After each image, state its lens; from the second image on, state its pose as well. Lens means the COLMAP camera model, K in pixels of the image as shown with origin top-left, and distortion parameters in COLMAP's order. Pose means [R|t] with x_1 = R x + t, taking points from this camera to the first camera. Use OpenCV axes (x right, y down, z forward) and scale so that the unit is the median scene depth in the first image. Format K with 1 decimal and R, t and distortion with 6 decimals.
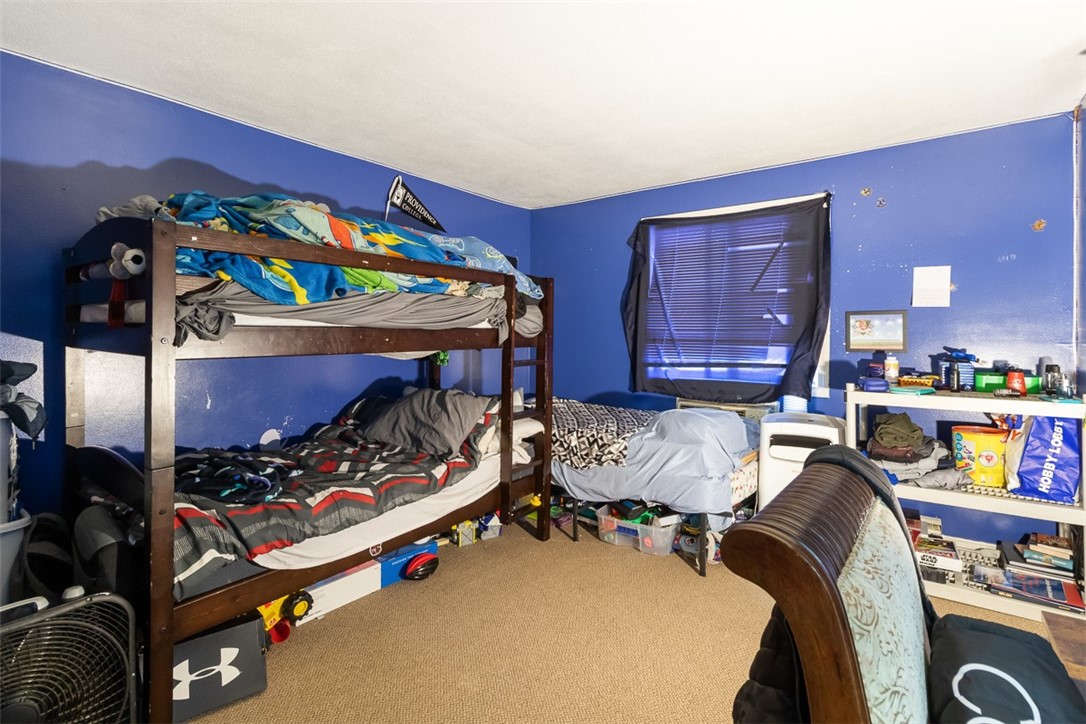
lens RADIAL K [[523.1, 0, 550.7], [0, 523.1, 334.2], [0, 0, 1]] dist [0.000232, -0.000044]
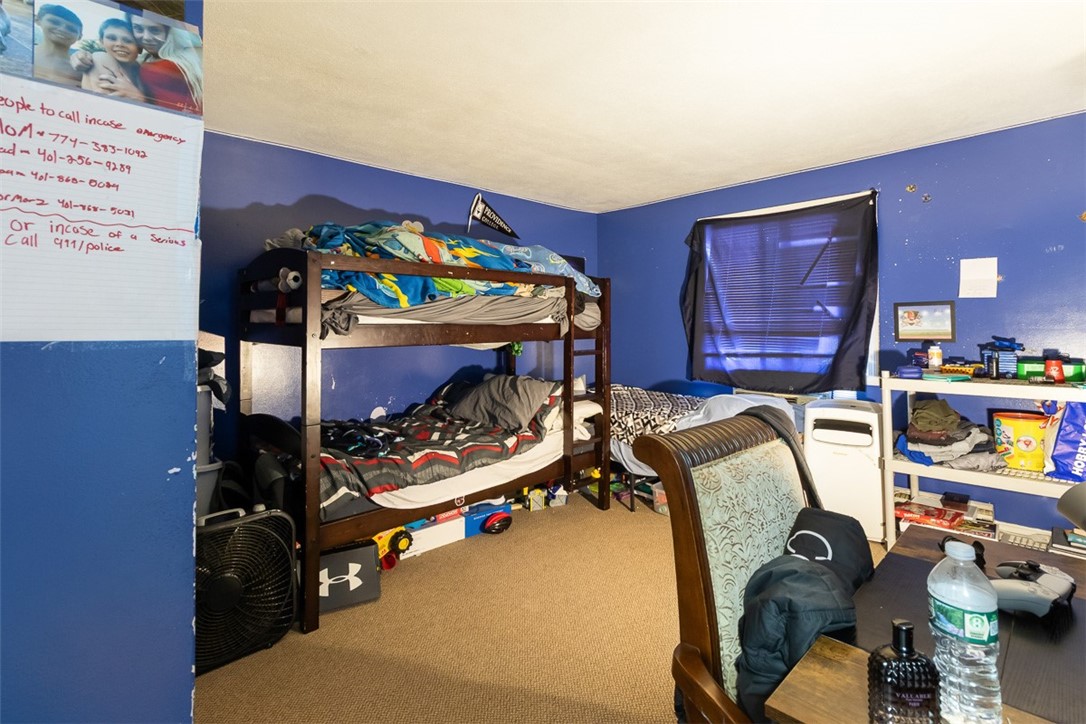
lens RADIAL K [[530.3, 0, 557.0], [0, 530.3, 317.2], [0, 0, 1]] dist [-0.000280, 0.000020]
pose [[0.988557, -0.012323, -0.150346, 0.072911], [0.009646, 0.999782, -0.018519, -0.002356], [0.150541, 0.016857, 0.988460, -0.180866]]
